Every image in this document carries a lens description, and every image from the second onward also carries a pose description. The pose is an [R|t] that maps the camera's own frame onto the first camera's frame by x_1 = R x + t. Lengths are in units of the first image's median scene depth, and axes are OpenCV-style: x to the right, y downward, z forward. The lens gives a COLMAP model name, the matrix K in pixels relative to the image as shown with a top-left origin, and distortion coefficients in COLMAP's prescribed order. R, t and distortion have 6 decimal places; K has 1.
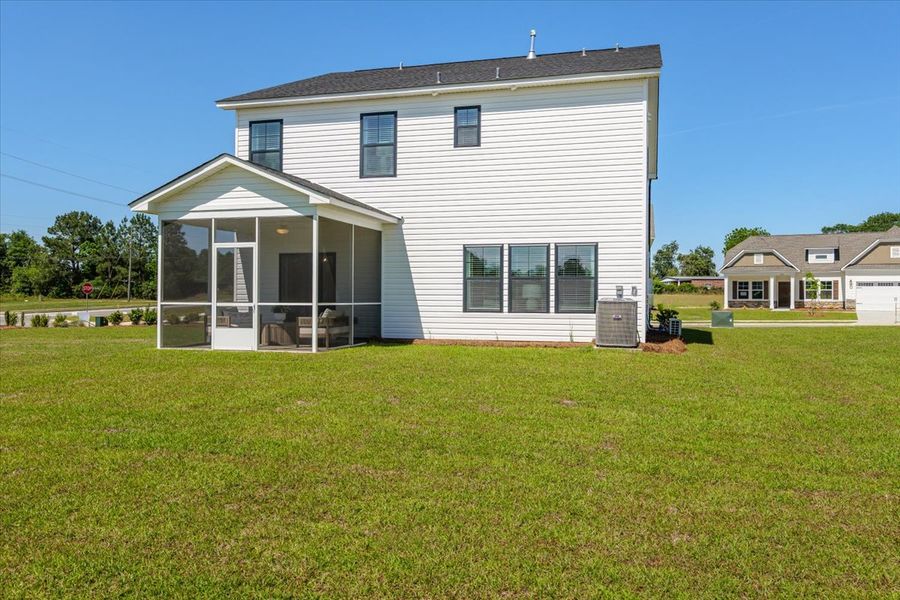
lens RADIAL K [[732.9, 0, 450.0], [0, 732.9, 300.0], [0, 0, 1]] dist [-0.001854, 0.003289]
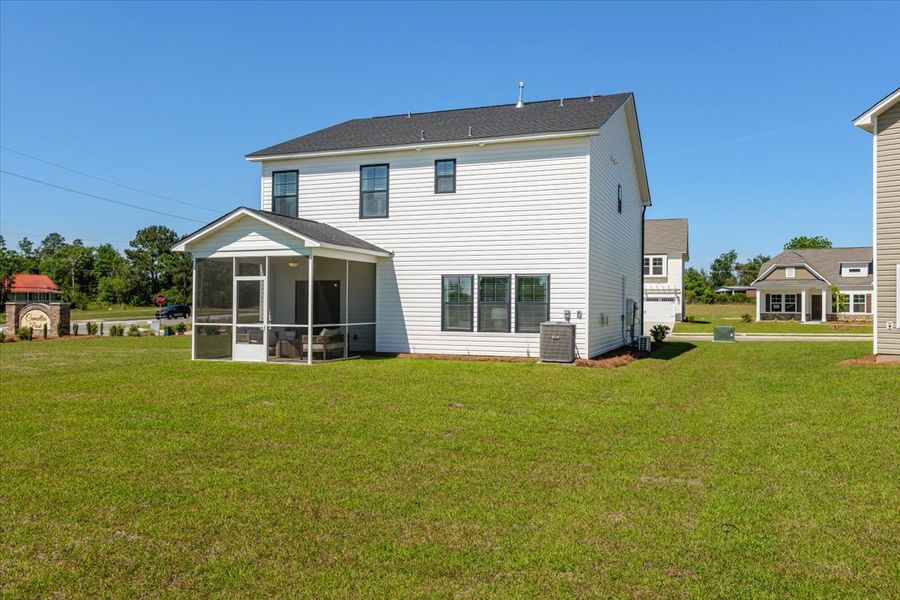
lens RADIAL K [[742.9, 0, 450.0], [0, 742.9, 300.0], [0, 0, 1]] dist [0.004430, -0.000061]
pose [[0.994861, 0.002027, -0.101233, 0.154865], [-0.002764, 0.999971, -0.007139, -0.025555], [0.101216, 0.007382, 0.994837, -0.206740]]
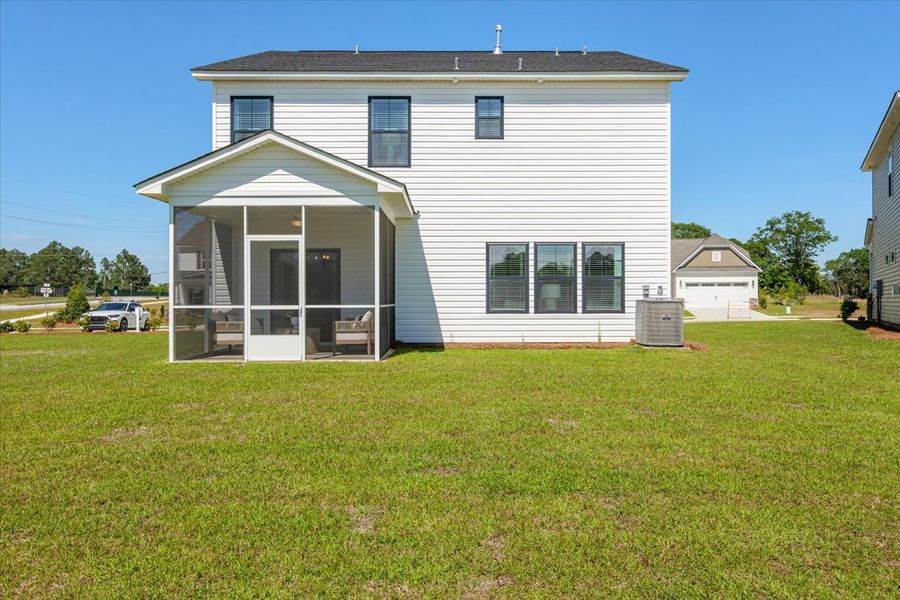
lens RADIAL K [[717.8, 0, 442.1], [0, 717.8, 300.6], [0, 0, 1]] dist [0.004677, 0.002631]
pose [[0.959812, -0.006551, 0.280566, -0.297074], [0.006570, 0.999978, 0.000873, -0.001273], [-0.280566, 0.001006, 0.959834, 0.125574]]
